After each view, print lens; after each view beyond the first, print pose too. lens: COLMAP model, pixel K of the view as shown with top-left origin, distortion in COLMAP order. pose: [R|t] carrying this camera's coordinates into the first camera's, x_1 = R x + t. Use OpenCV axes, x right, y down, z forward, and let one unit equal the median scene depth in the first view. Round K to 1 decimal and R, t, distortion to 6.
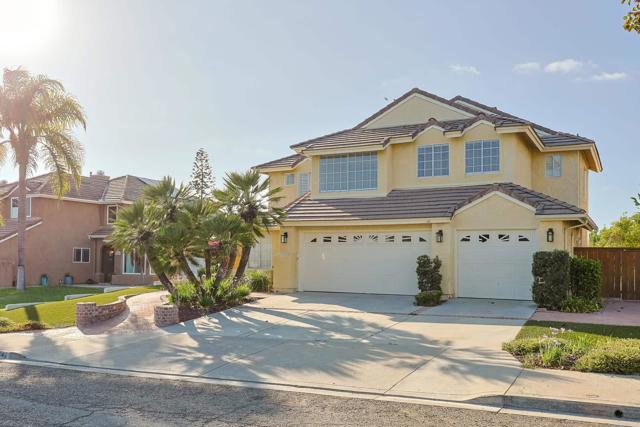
lens RADIAL K [[550.3, 0, 357.3], [0, 550.3, 220.3], [0, 0, 1]] dist [0.014111, 0.020552]
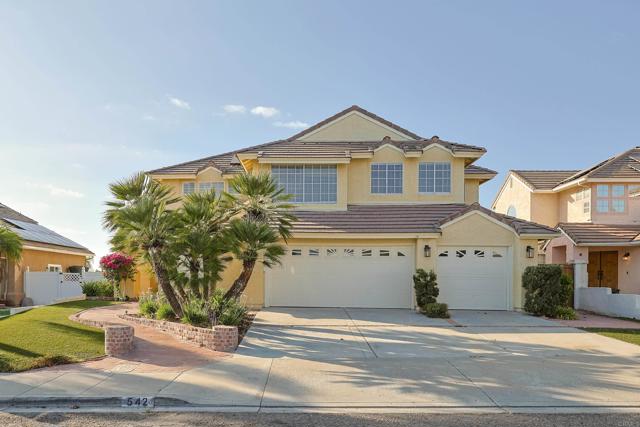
lens RADIAL K [[507.6, 0, 288.3], [0, 507.6, 265.2], [0, 0, 1]] dist [-0.001424, 0.004101]
pose [[0.922801, 0.008214, 0.385190, -0.426161], [-0.027405, 0.998640, 0.044357, 0.018551], [-0.384302, -0.051489, 0.921771, 0.196307]]
